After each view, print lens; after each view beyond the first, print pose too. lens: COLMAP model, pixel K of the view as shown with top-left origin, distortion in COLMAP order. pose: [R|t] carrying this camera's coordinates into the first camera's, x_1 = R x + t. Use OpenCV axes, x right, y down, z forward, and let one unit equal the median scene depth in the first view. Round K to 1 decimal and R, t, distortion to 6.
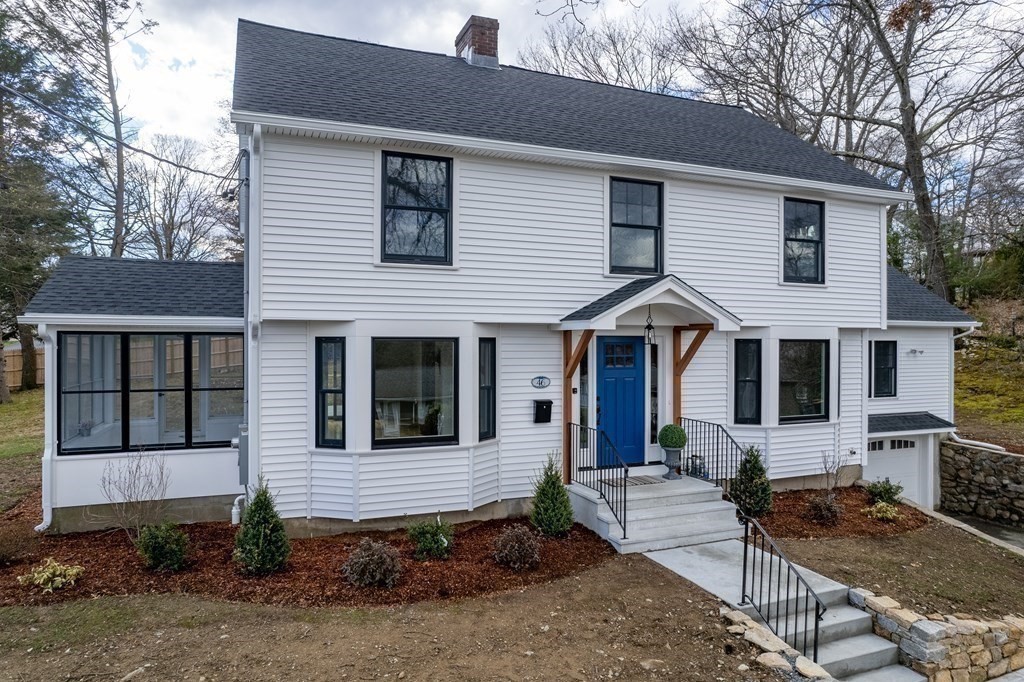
lens RADIAL K [[655.1, 0, 513.4], [0, 655.1, 338.7], [0, 0, 1]] dist [-0.033038, 0.005081]
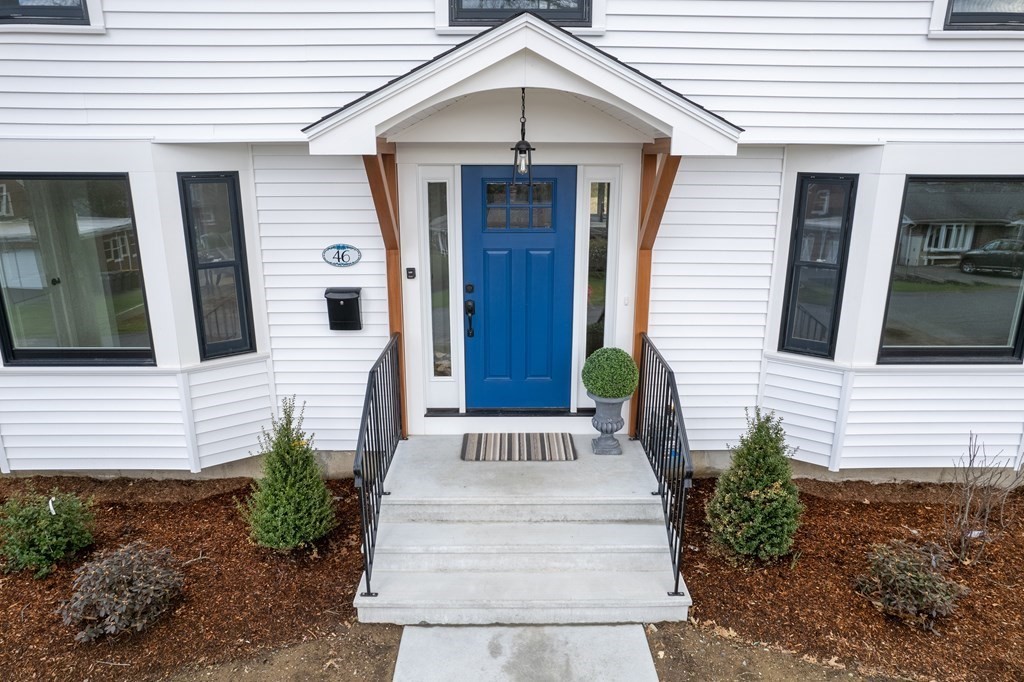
lens RADIAL K [[655.1, 0, 507.6], [0, 655.1, 337.4], [0, 0, 1]] dist [-0.033038, 0.005081]
pose [[0.929473, 0.096227, -0.356119, 0.365280], [0.002175, 0.963932, 0.266140, -0.010880], [0.368884, -0.248144, 0.895739, 0.554374]]
